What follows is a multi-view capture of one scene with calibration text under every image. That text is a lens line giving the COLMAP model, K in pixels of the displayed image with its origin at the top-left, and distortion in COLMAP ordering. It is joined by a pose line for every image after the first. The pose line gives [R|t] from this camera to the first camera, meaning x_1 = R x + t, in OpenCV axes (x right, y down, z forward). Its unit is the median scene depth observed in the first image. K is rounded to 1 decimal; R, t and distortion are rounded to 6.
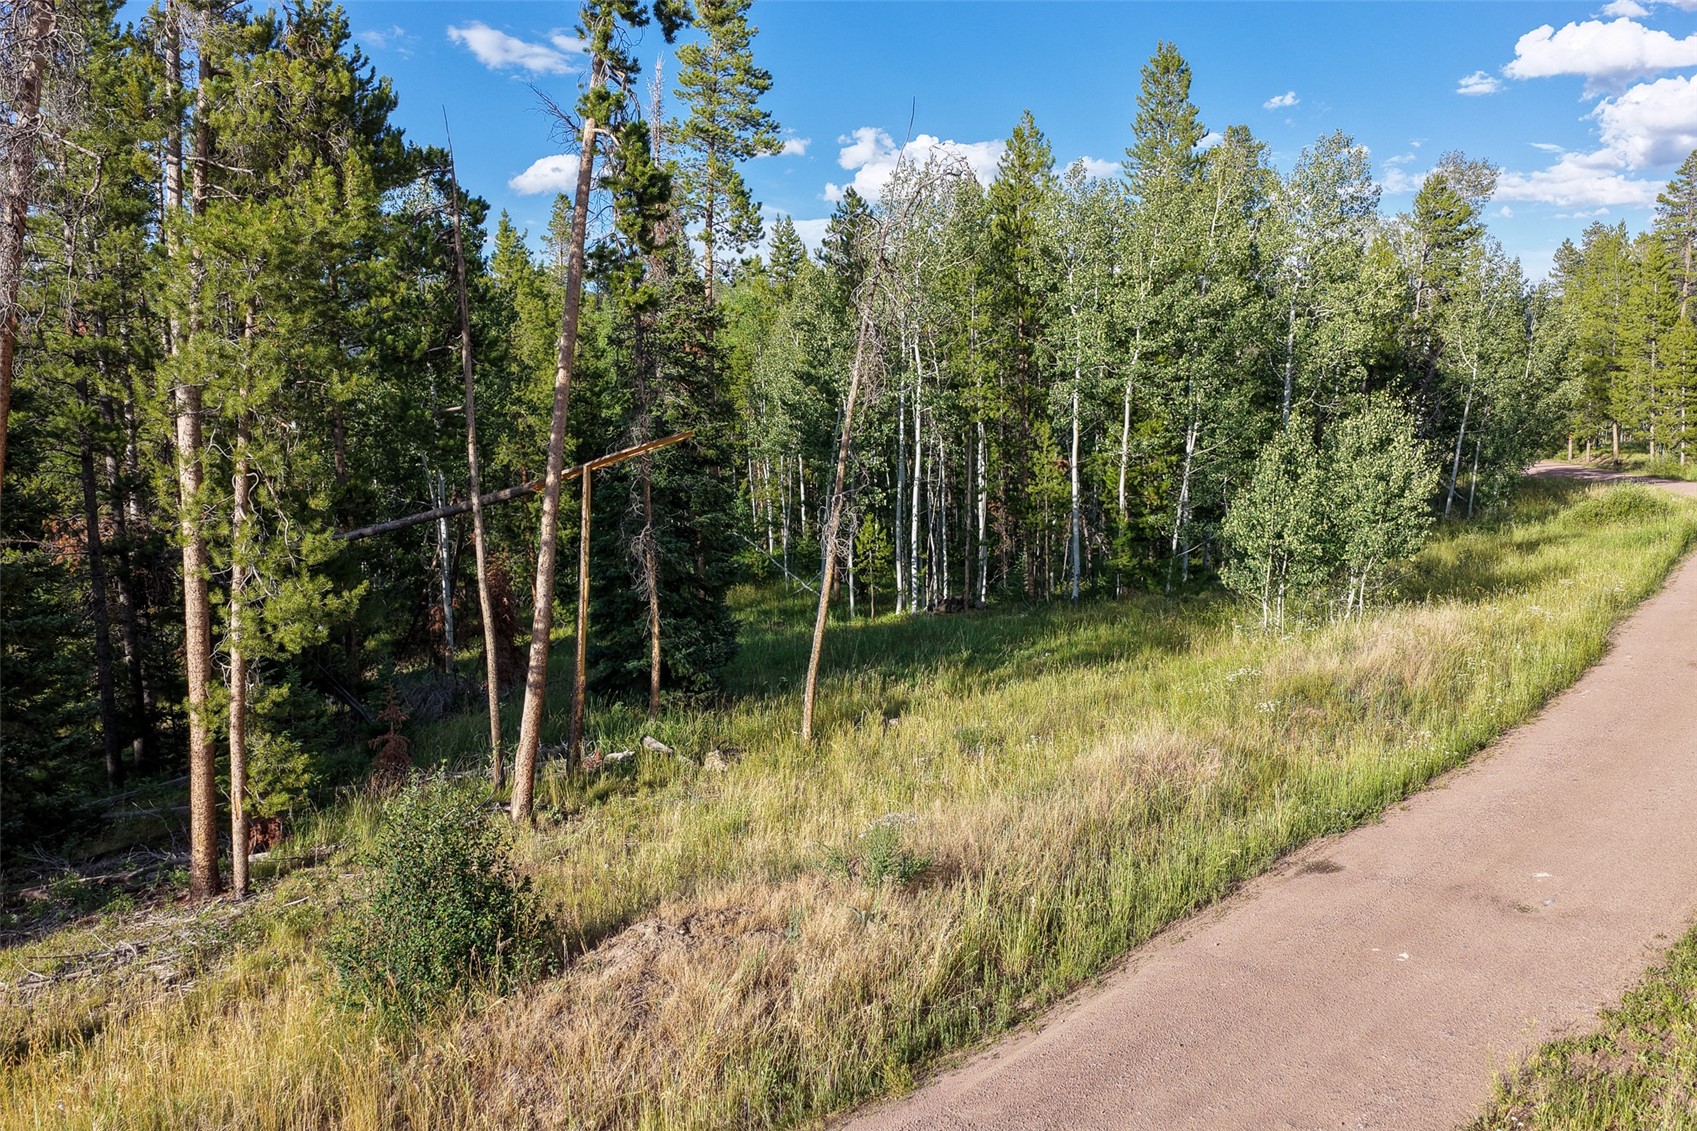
lens RADIAL K [[1410.1, 0, 854.4], [0, 1410.1, 572.5], [0, 0, 1]] dist [-0.015620, 0.039626]
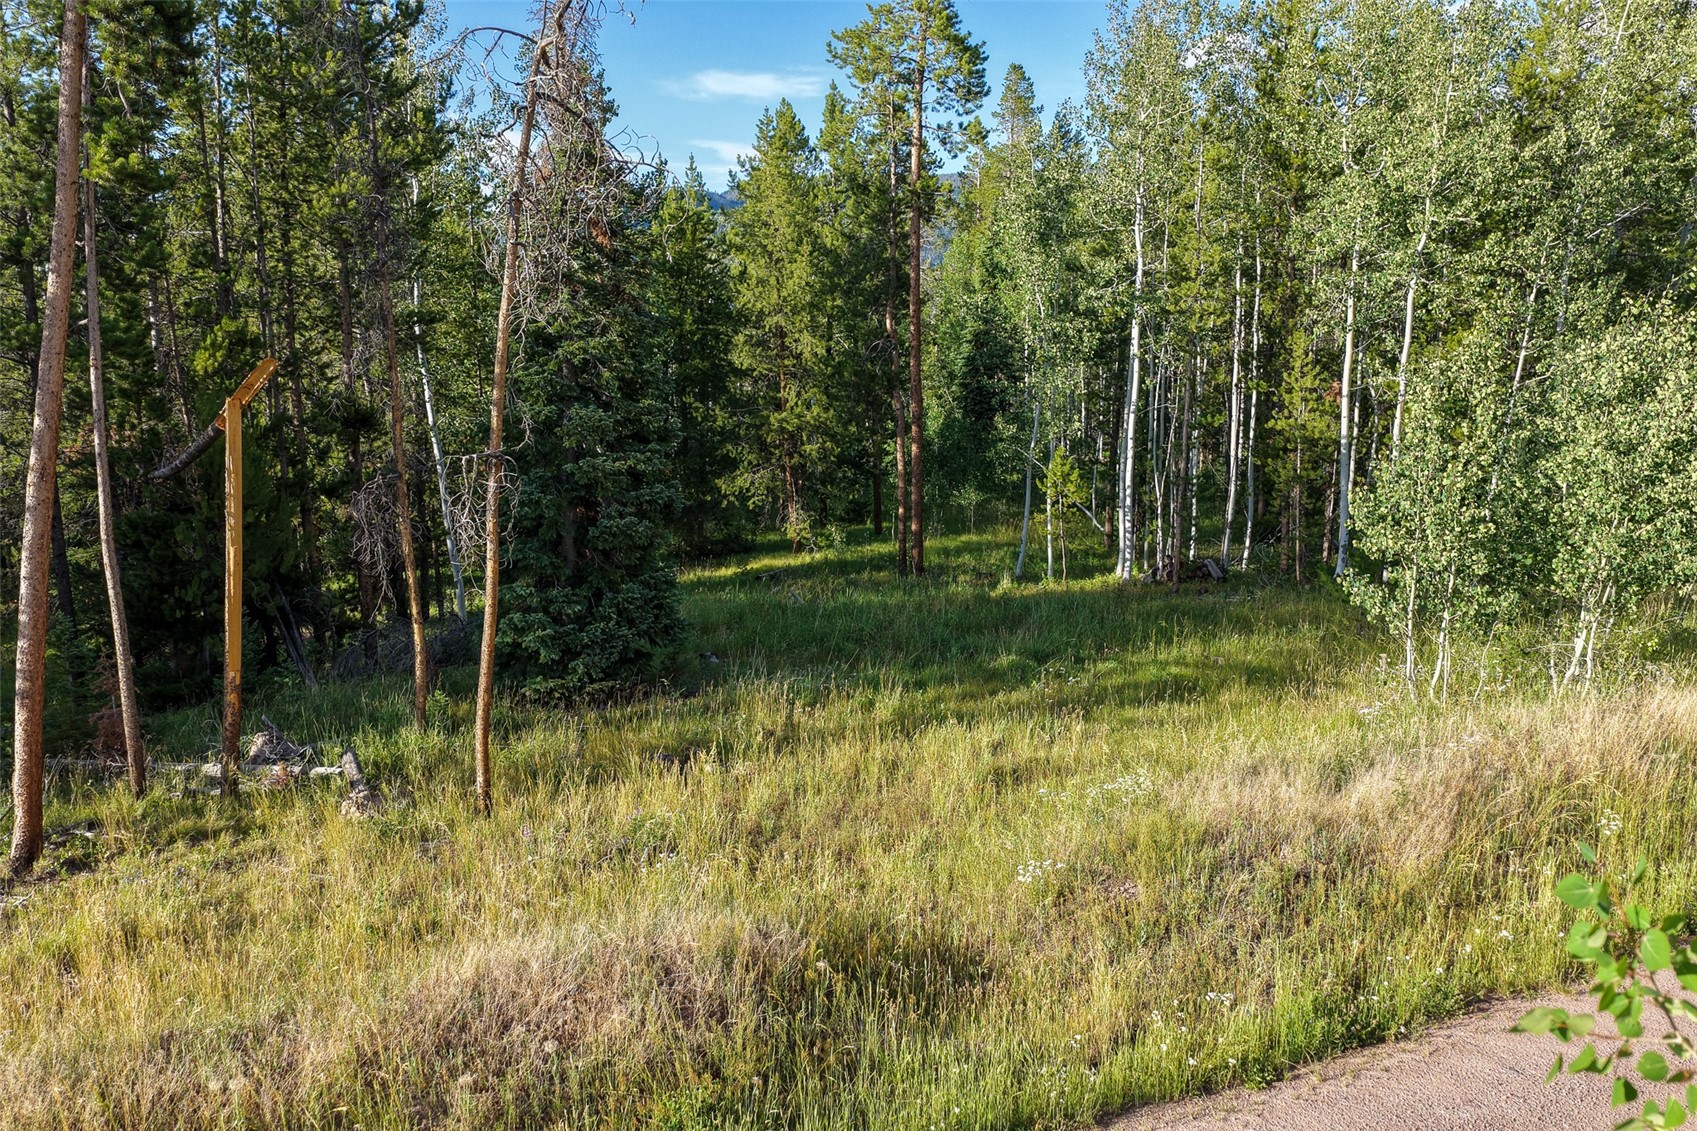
lens RADIAL K [[1410.1, 0, 854.4], [0, 1410.1, 572.5], [0, 0, 1]] dist [-0.015620, 0.039626]
pose [[0.898634, 0.084031, -0.430576, 0.253421], [-0.049489, 0.994636, 0.090826, -0.039300], [0.435898, -0.060311, 0.897973, 0.252913]]
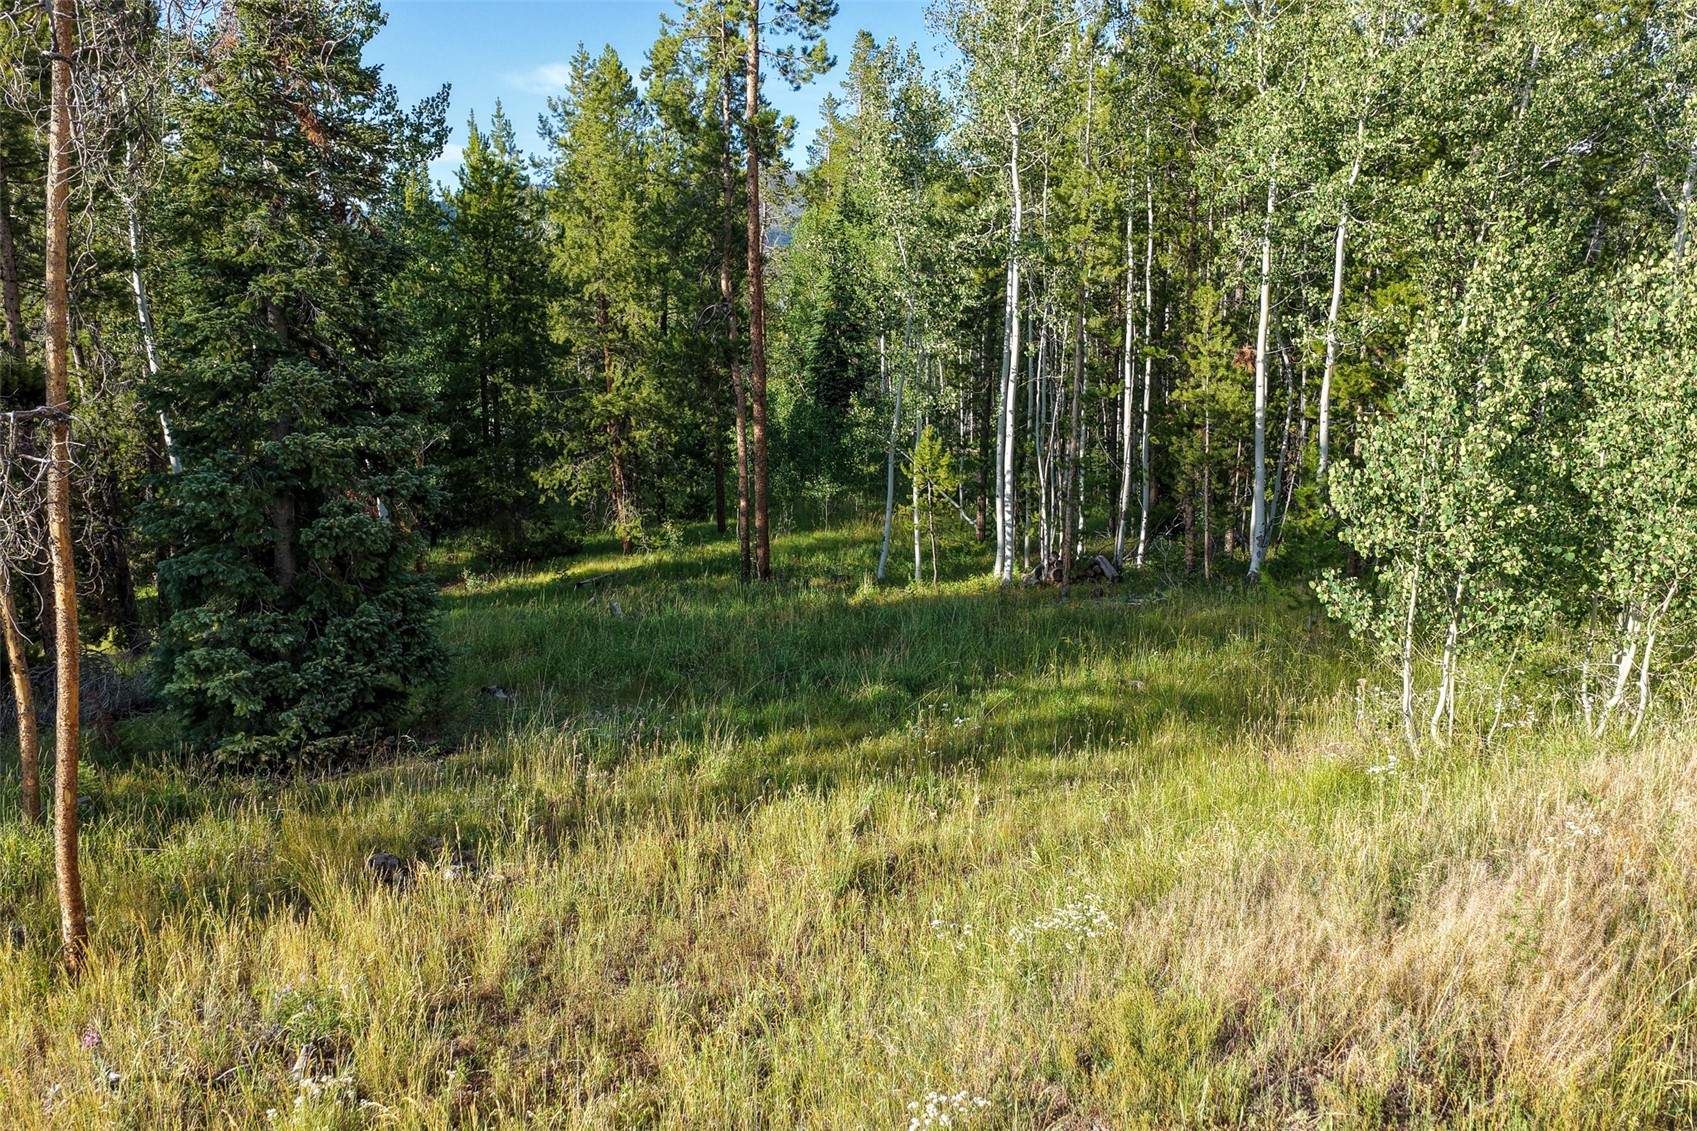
lens RADIAL K [[1388.8, 0, 887.1], [0, 1388.8, 565.9], [0, 0, 1]] dist [-0.002425, 0.002490]
pose [[0.946679, 0.066632, -0.315214, 0.203969], [-0.042384, 0.995634, 0.083171, -0.030904], [0.319379, -0.065376, 0.945369, 0.385792]]
